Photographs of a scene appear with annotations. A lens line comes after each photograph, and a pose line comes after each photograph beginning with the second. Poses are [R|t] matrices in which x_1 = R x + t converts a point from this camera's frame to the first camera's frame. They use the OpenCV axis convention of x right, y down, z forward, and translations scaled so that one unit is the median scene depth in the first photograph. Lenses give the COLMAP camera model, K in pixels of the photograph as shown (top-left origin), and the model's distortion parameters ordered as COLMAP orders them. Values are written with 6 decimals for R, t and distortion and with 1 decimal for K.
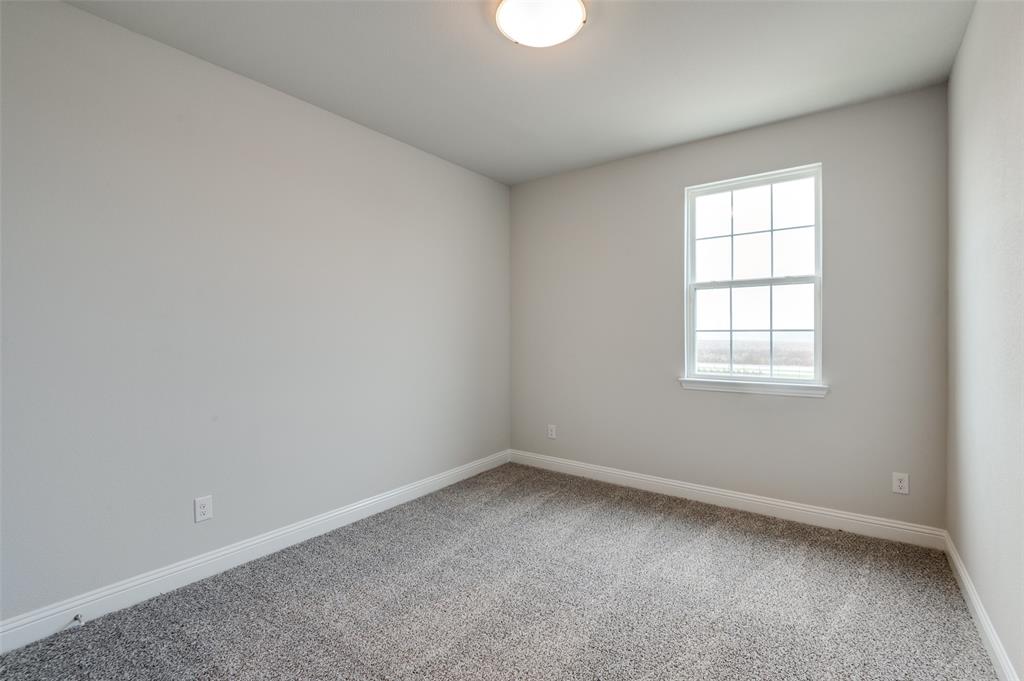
lens RADIAL K [[463.5, 0, 509.3], [0, 463.5, 330.6], [0, 0, 1]] dist [-0.014414, -0.000584]
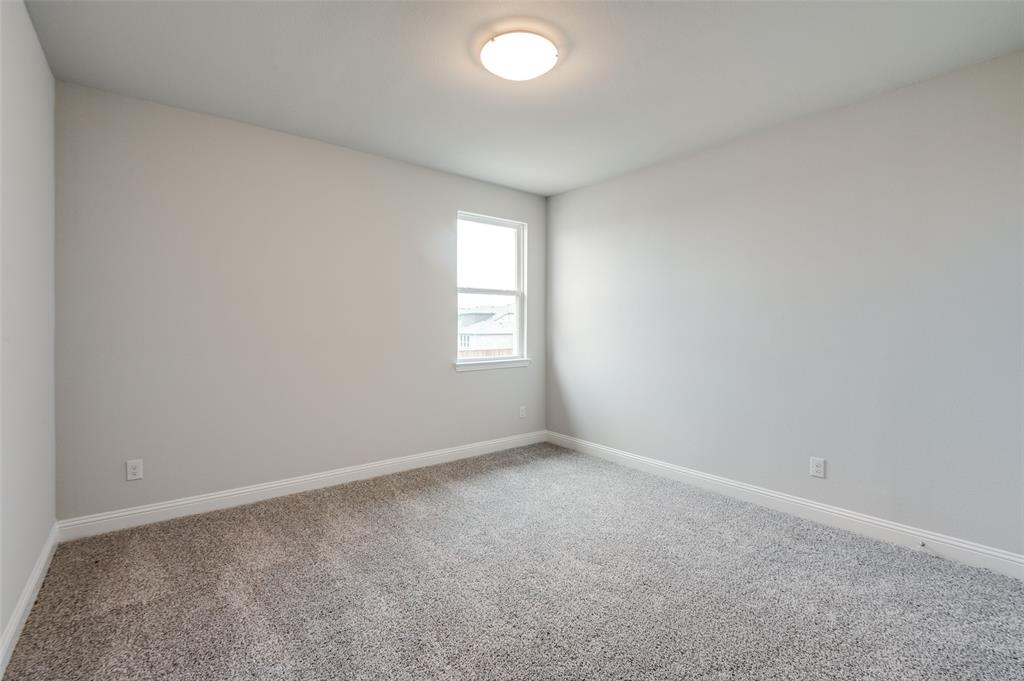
lens RADIAL K [[463.5, 0, 509.3], [0, 463.5, 330.6], [0, 0, 1]] dist [-0.014414, -0.000584]
pose [[0.232211, -0.013089, 0.972577, -0.888826], [-0.011418, 0.999804, 0.016182, -0.008218], [-0.972598, -0.014862, 0.232016, 0.638830]]
